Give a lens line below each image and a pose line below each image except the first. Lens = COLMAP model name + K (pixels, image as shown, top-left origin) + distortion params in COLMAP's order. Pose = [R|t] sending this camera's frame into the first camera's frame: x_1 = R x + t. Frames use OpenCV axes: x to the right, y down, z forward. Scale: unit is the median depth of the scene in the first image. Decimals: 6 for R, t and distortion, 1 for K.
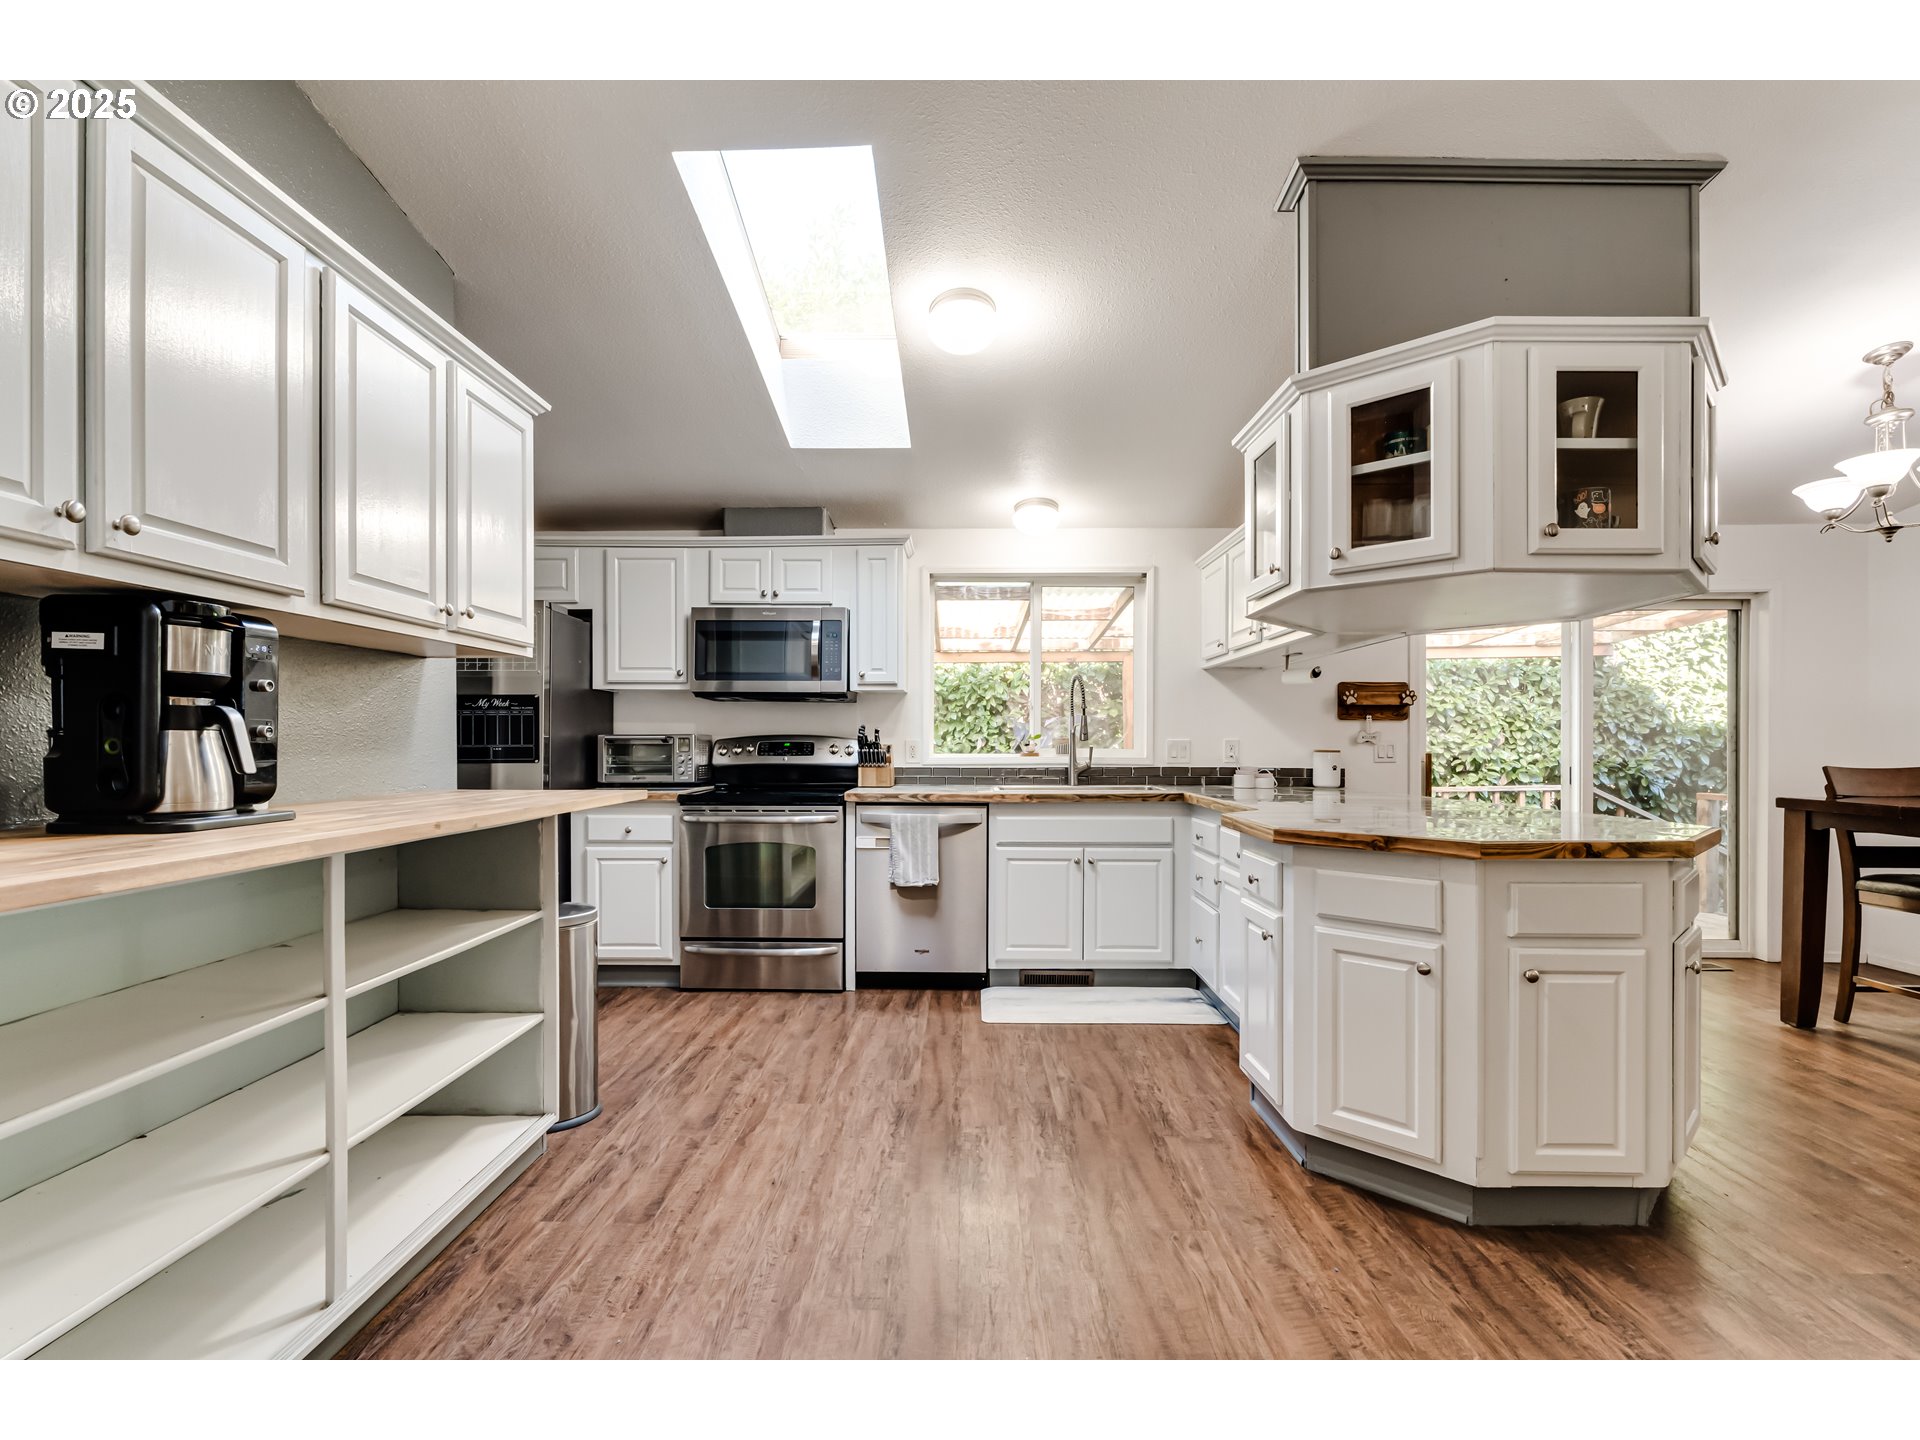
lens RADIAL K [[887.6, 0, 956.1], [0, 887.6, 743.2], [0, 0, 1]] dist [-0.002779, 0.000201]
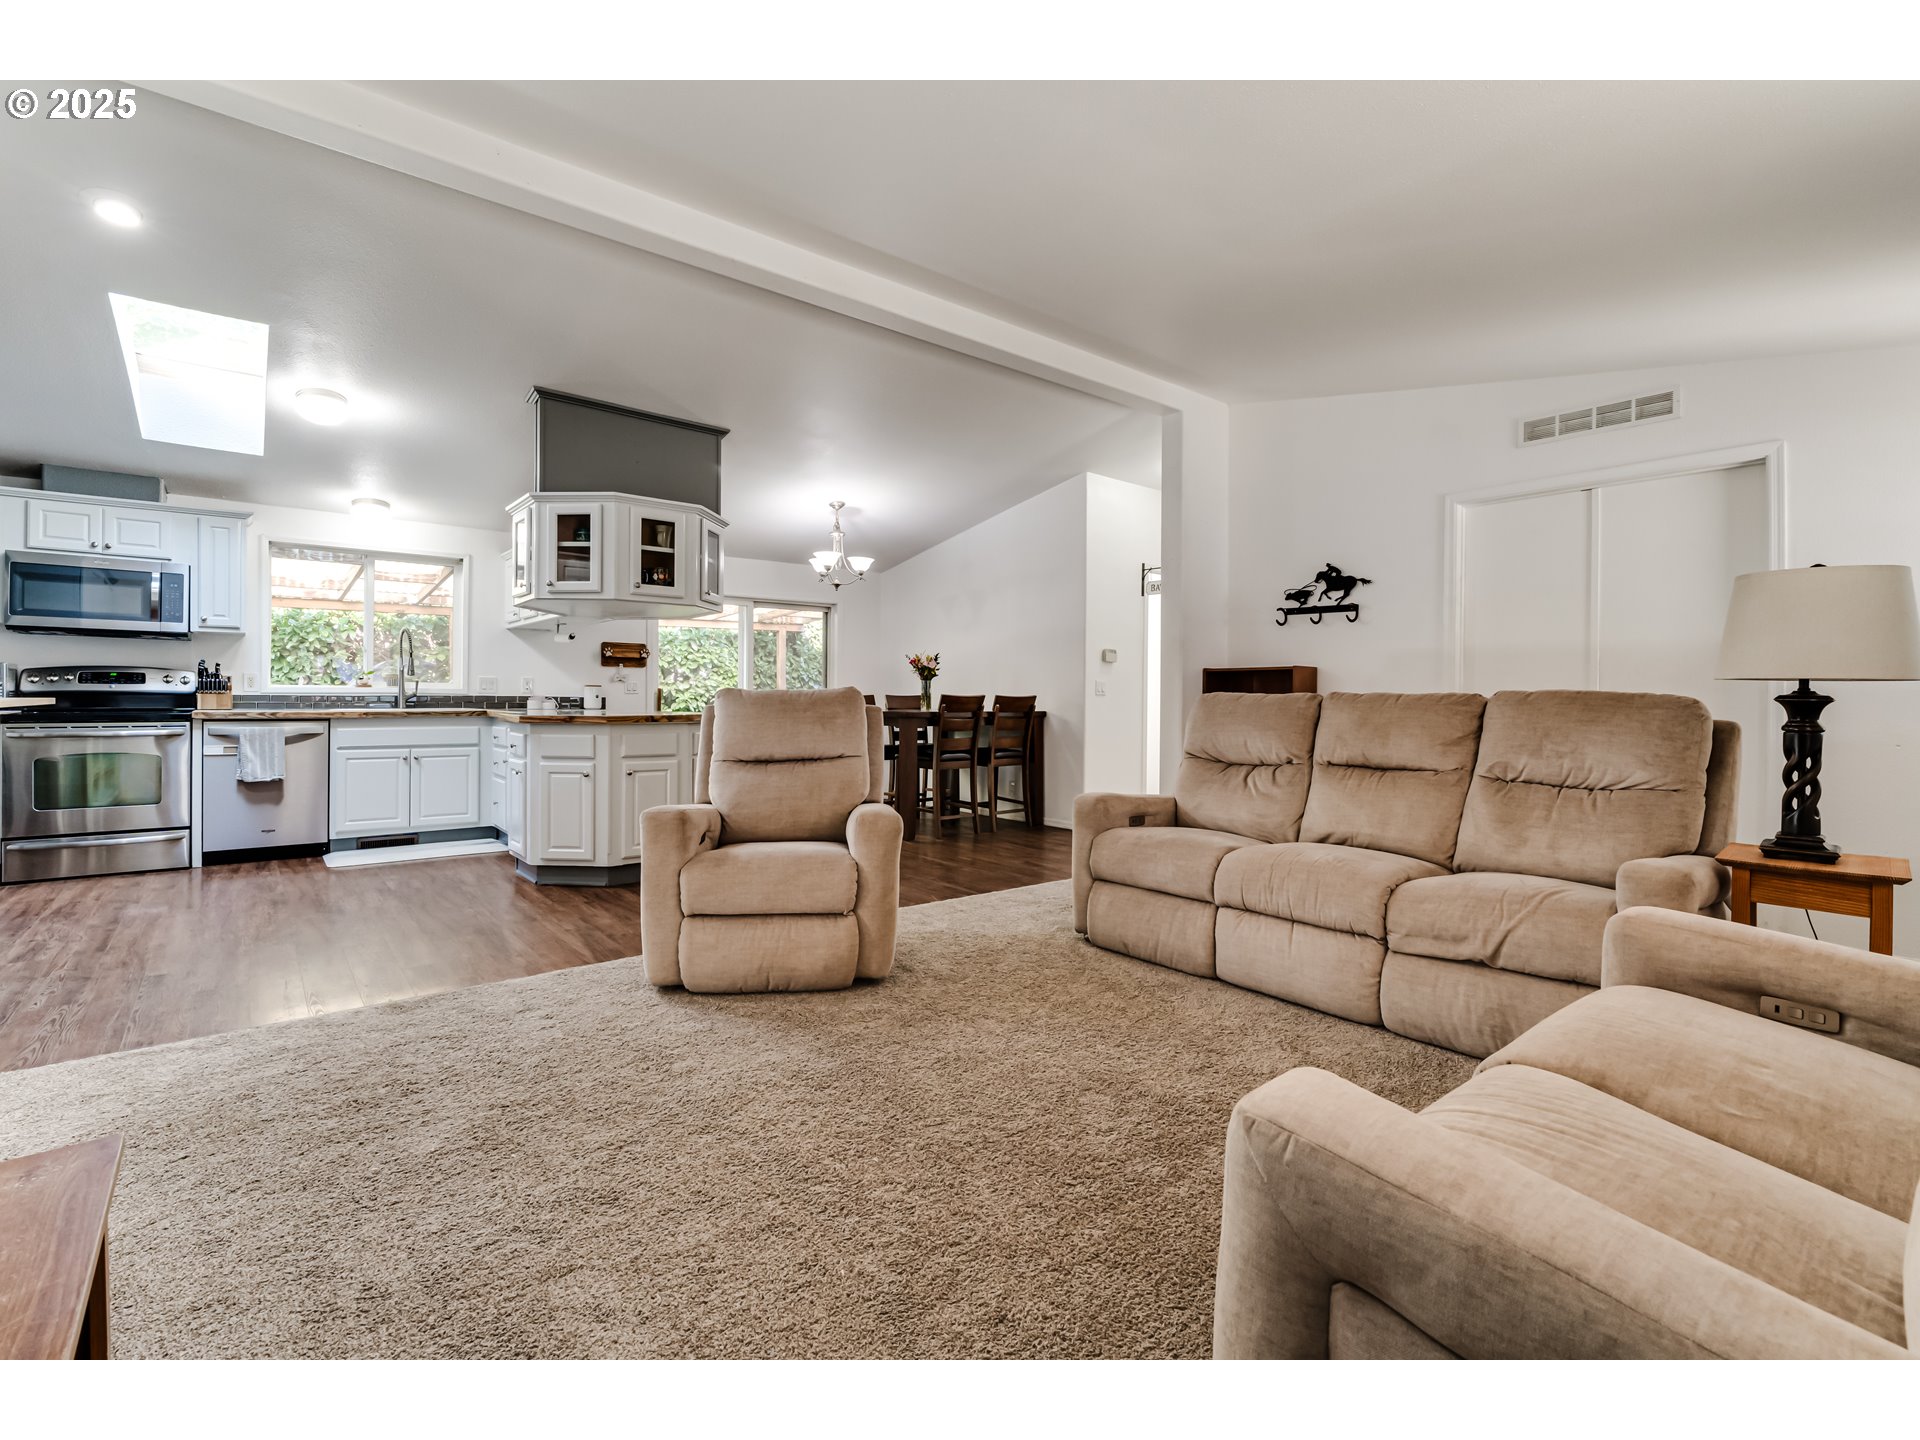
lens RADIAL K [[877.0, 0, 961.0], [0, 877.0, 701.1], [0, 0, 1]] dist [-0.003878, 0.000029]
pose [[0.764700, 0.001789, 0.644384, -0.082693], [-0.006386, 0.999968, 0.004803, 0.025192], [-0.644355, -0.007788, 0.764687, -0.616769]]
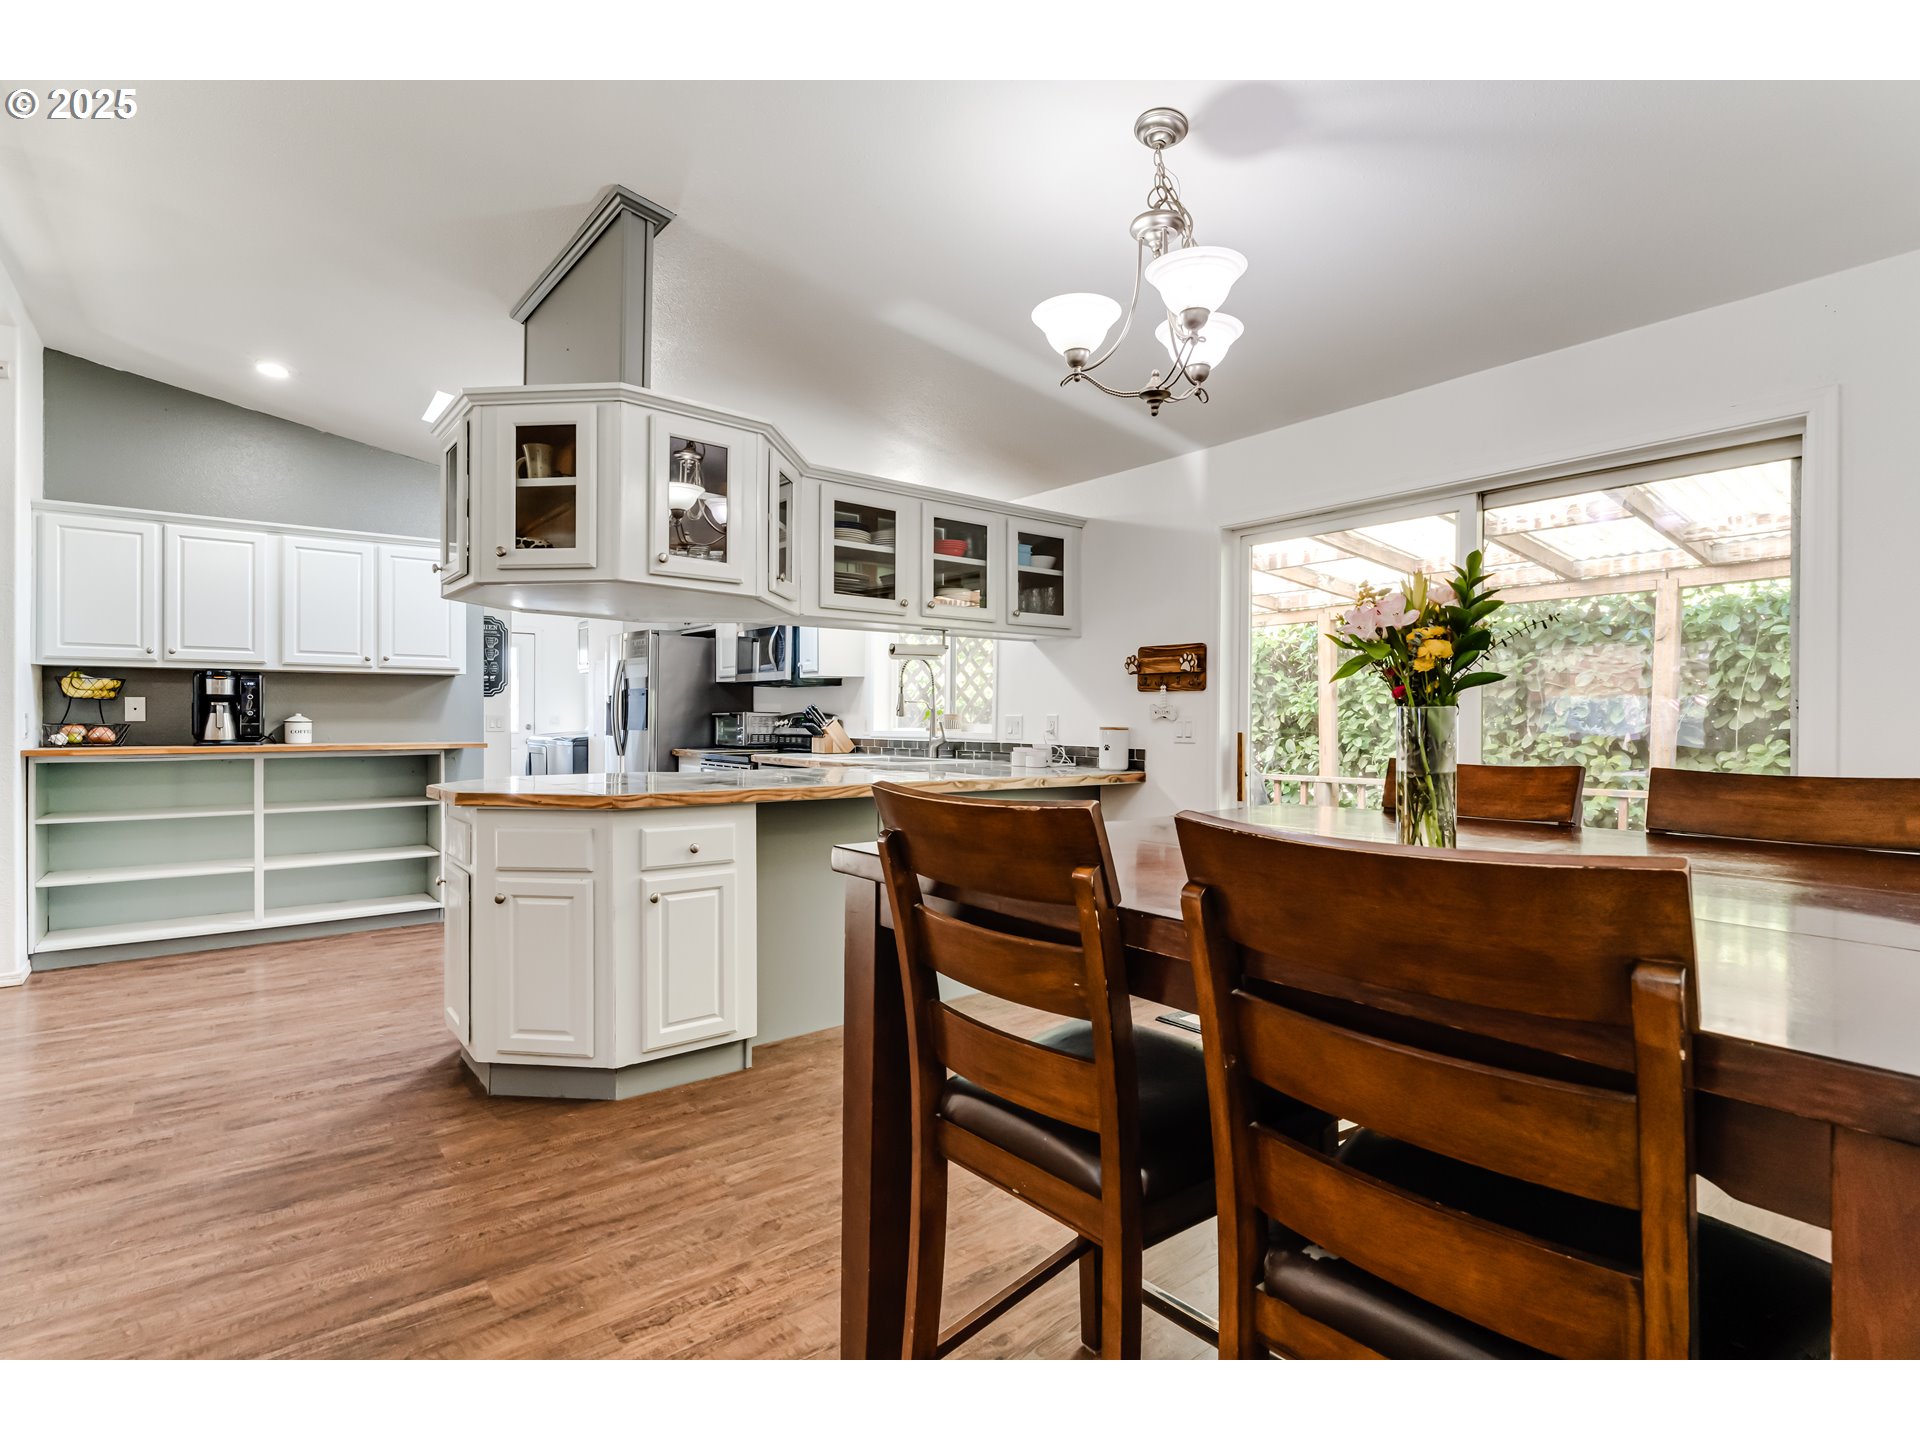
lens RADIAL K [[914.4, 0, 957.2], [0, 914.4, 723.8], [0, 0, 1]] dist [0.000419, 0.000092]
pose [[0.641367, 0.004900, -0.767218, 1.048657], [-0.002296, 0.999987, 0.004467, 0.001103], [0.767231, -0.001103, 0.641371, 0.315809]]
